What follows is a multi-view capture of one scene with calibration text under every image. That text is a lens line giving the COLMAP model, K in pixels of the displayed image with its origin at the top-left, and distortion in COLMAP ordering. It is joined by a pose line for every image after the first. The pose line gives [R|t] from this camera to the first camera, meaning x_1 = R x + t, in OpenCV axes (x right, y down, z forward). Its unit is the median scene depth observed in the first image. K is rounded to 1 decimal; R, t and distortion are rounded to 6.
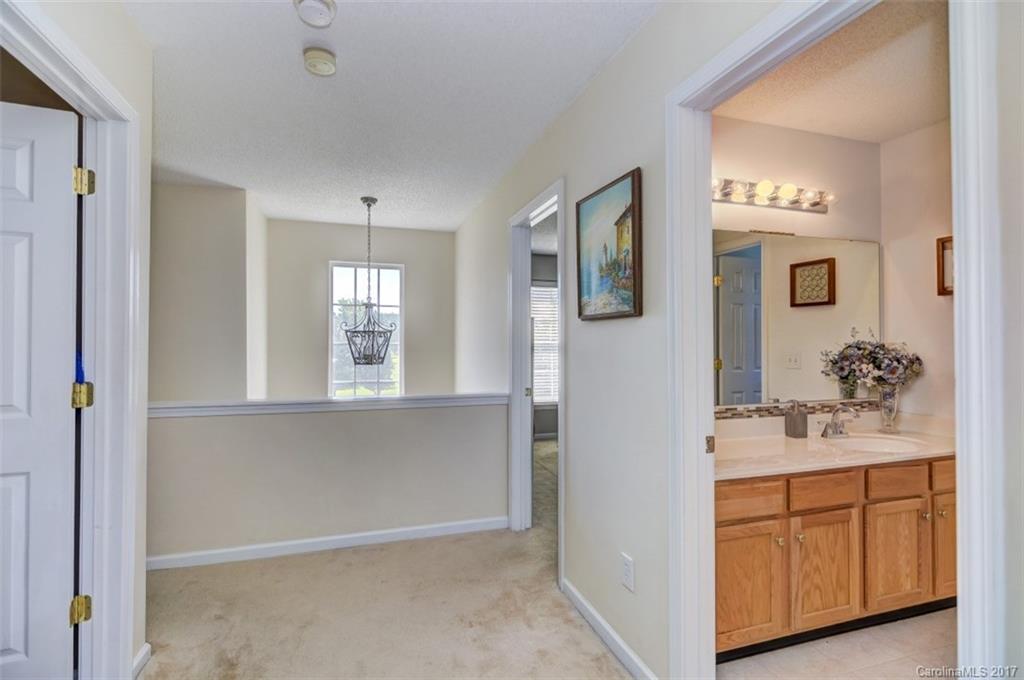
lens RADIAL K [[489.5, 0, 507.9], [0, 489.5, 339.1], [0, 0, 1]] dist [0.013394, -0.010889]
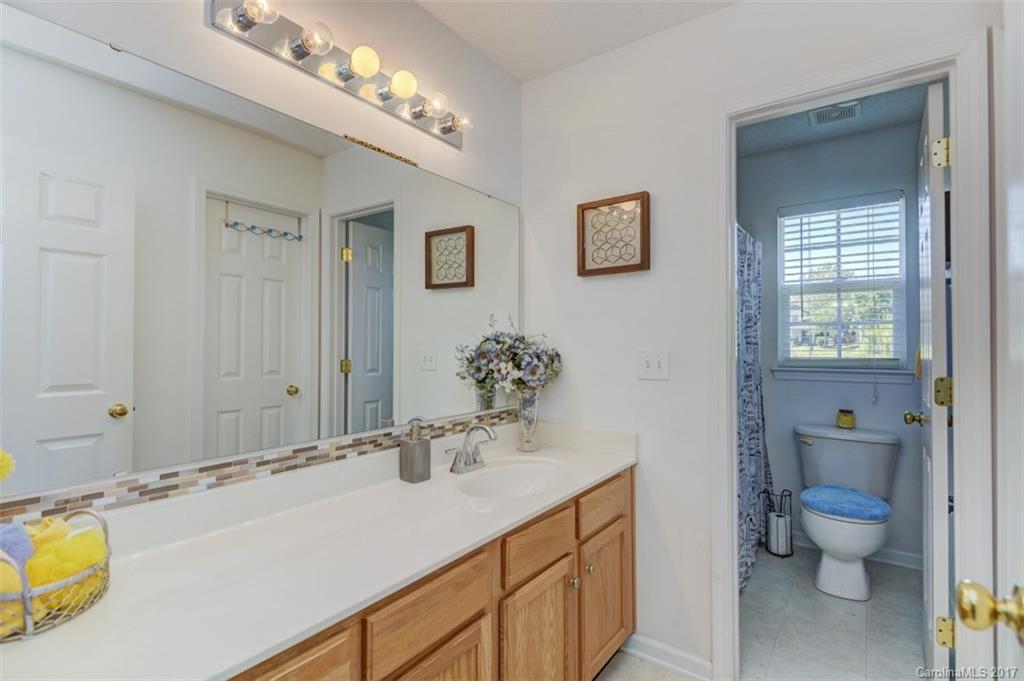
lens RADIAL K [[489.5, 0, 507.9], [0, 489.5, 339.6], [0, 0, 1]] dist [0.013394, -0.010889]
pose [[0.806062, 0.008886, 0.591765, 0.293385], [-0.007866, 0.999960, -0.004301, 0.019453], [-0.591779, -0.001188, 0.806099, 0.399867]]
